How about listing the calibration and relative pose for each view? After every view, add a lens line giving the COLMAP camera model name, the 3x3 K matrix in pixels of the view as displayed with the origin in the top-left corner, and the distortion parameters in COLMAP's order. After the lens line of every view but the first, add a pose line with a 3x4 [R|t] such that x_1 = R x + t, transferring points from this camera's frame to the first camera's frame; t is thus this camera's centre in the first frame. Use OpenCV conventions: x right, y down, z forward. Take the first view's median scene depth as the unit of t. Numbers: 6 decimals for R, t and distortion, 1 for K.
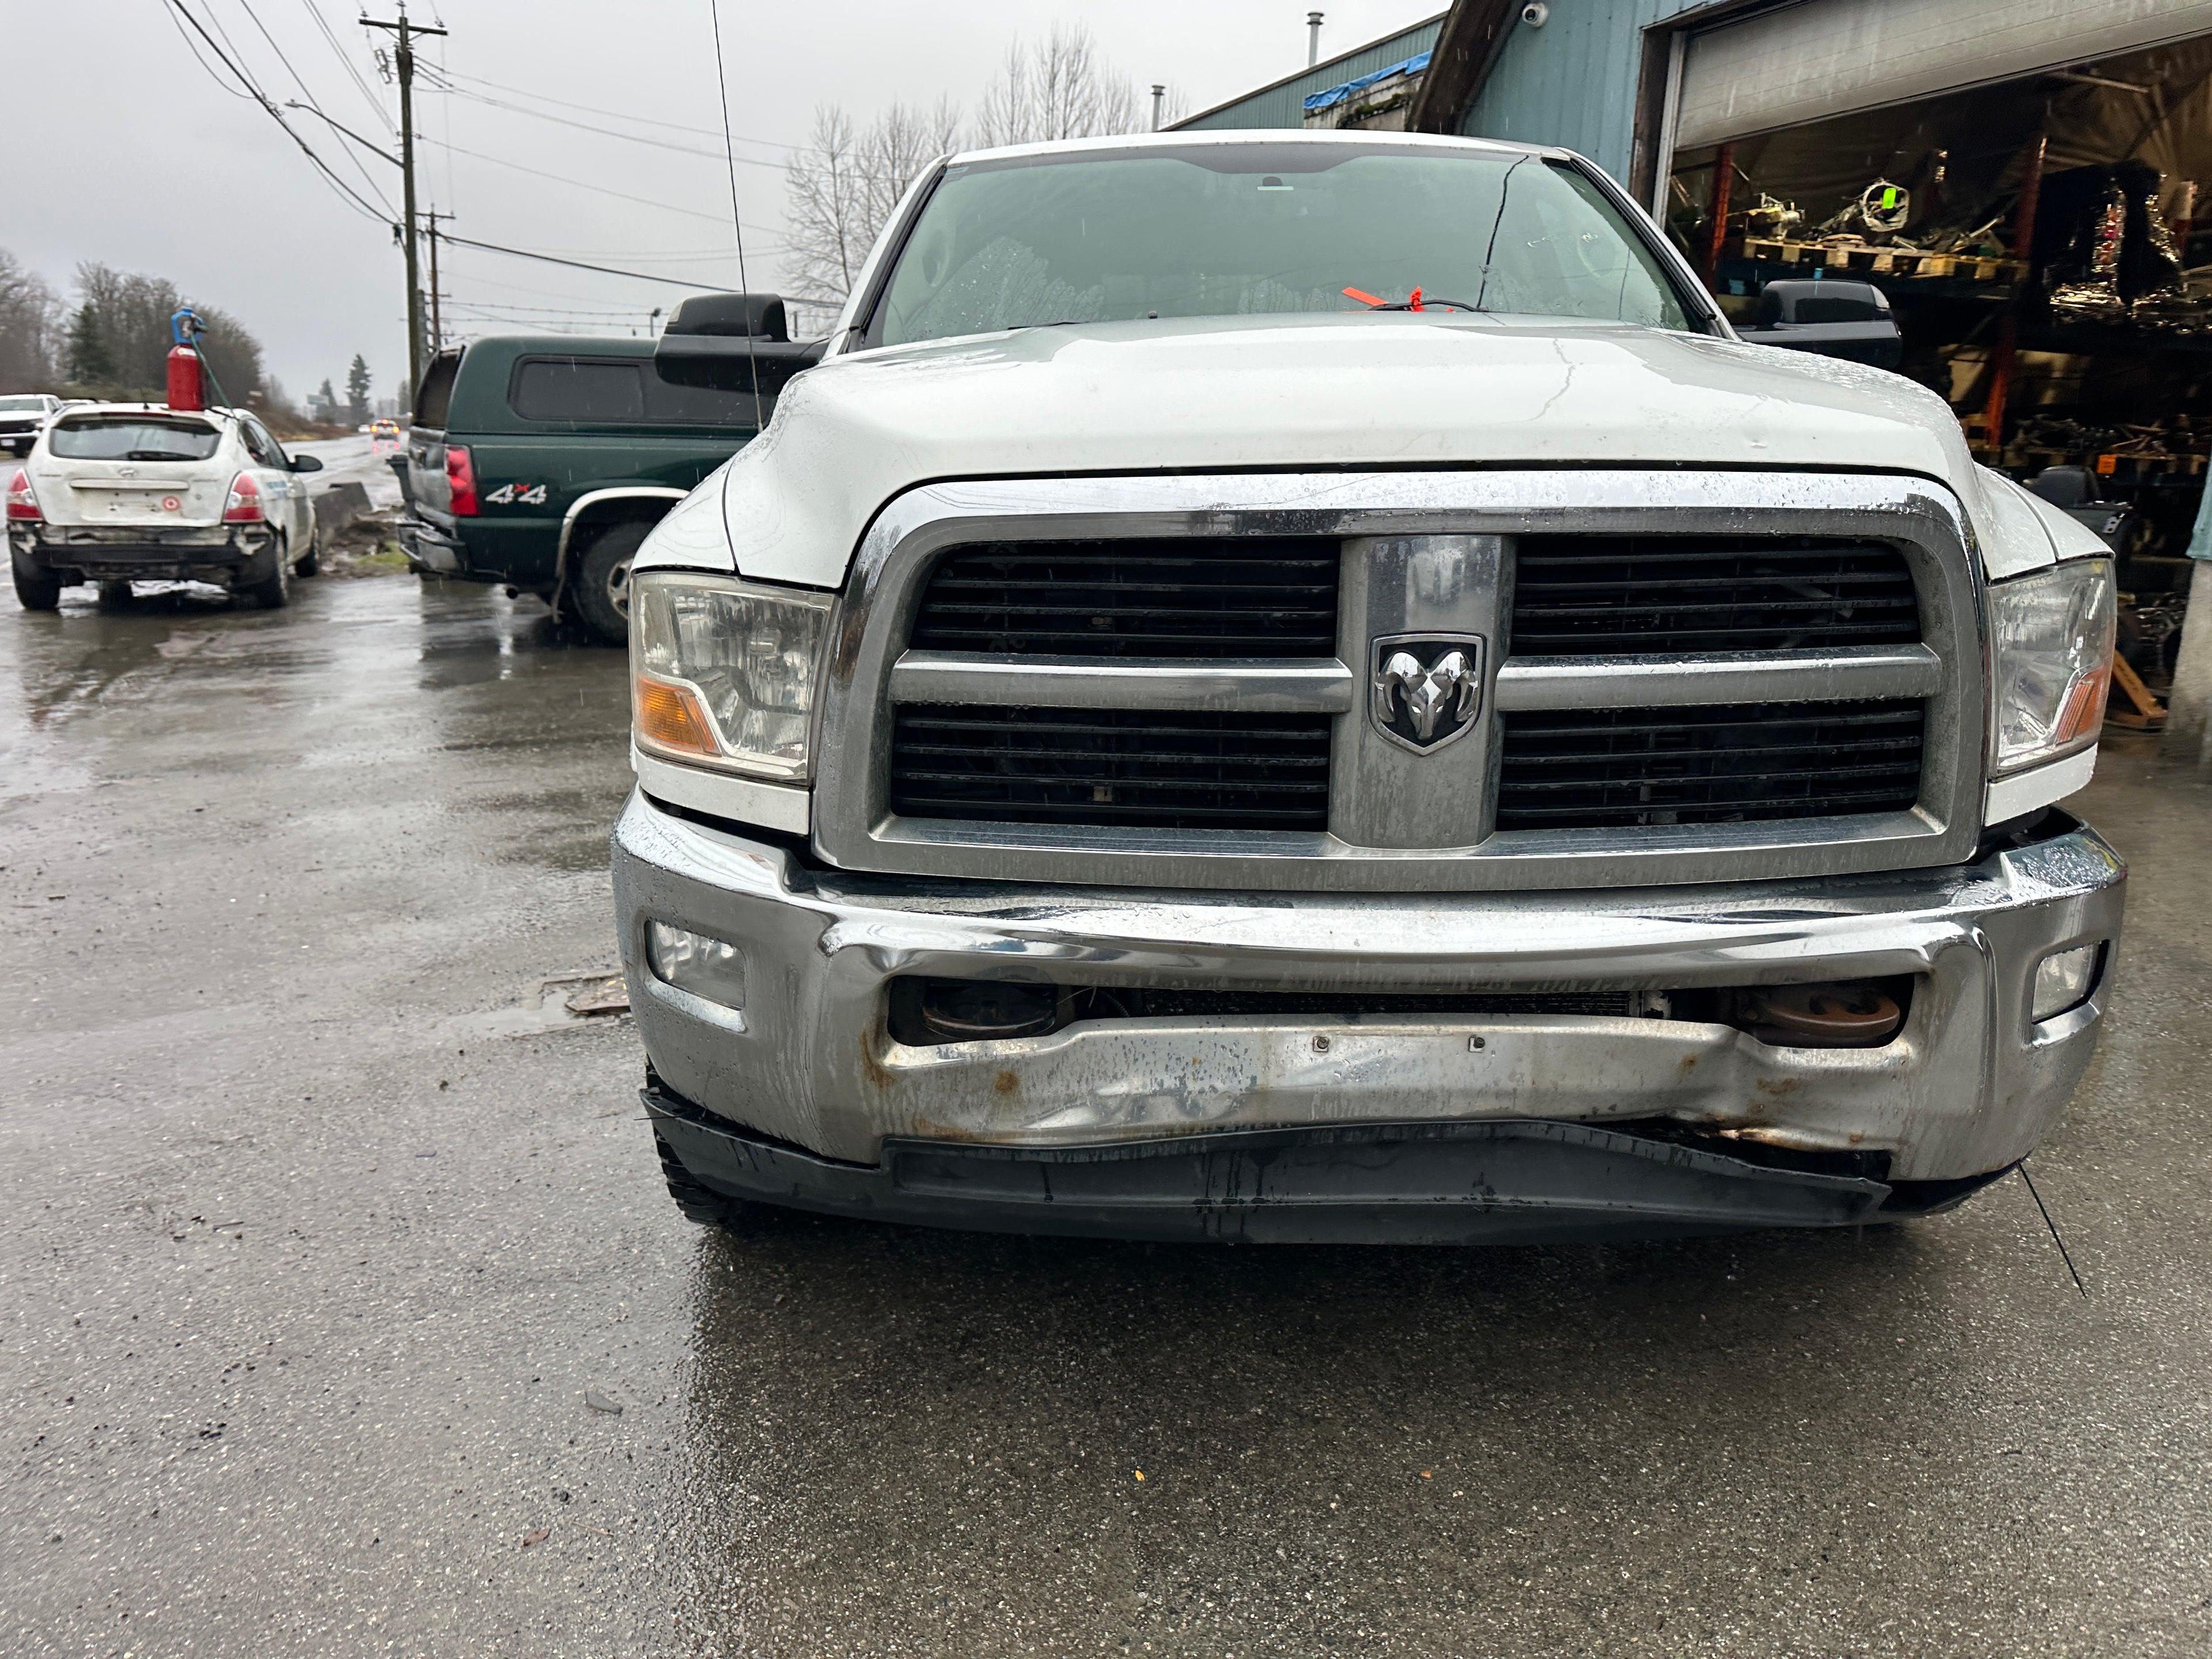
lens RADIAL K [[1560.3, 0, 1113.3], [0, 1560.3, 811.0], [0, 0, 1]] dist [0.007803, -0.007300]
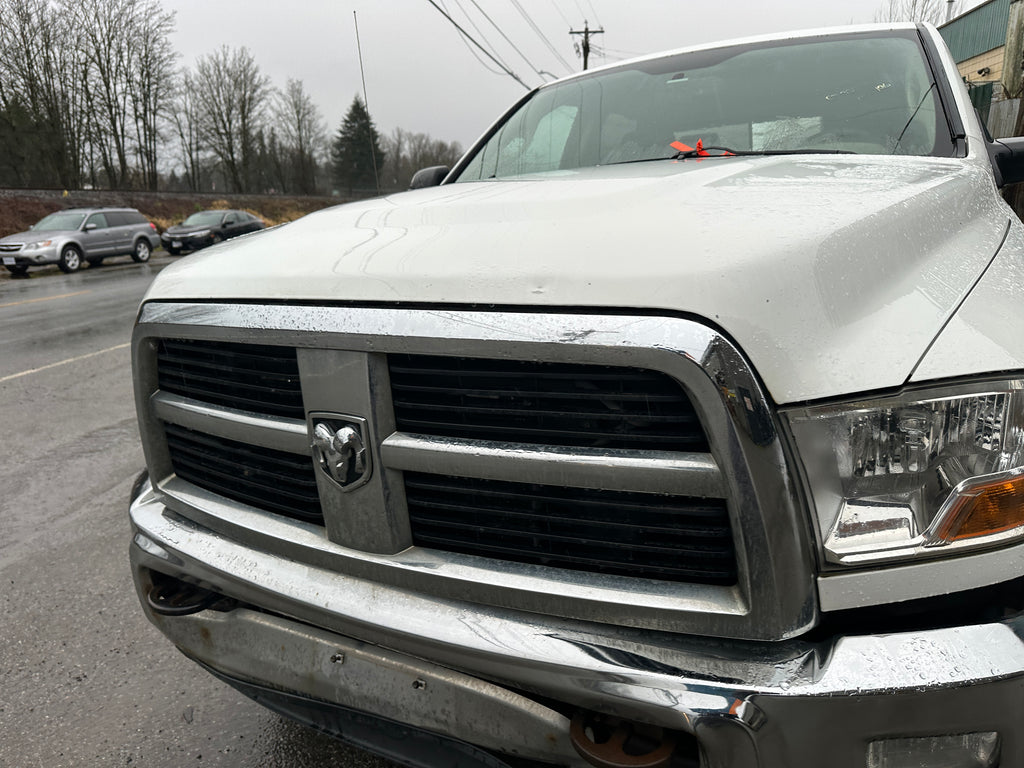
lens RADIAL K [[723.1, 0, 515.5], [0, 723.1, 383.9], [0, 0, 1]] dist [0.041331, -0.070381]
pose [[0.866181, 0.073521, -0.494292, 0.106865], [-0.068114, 0.997257, 0.028972, -0.026918], [0.495066, 0.008573, 0.868813, 0.075303]]
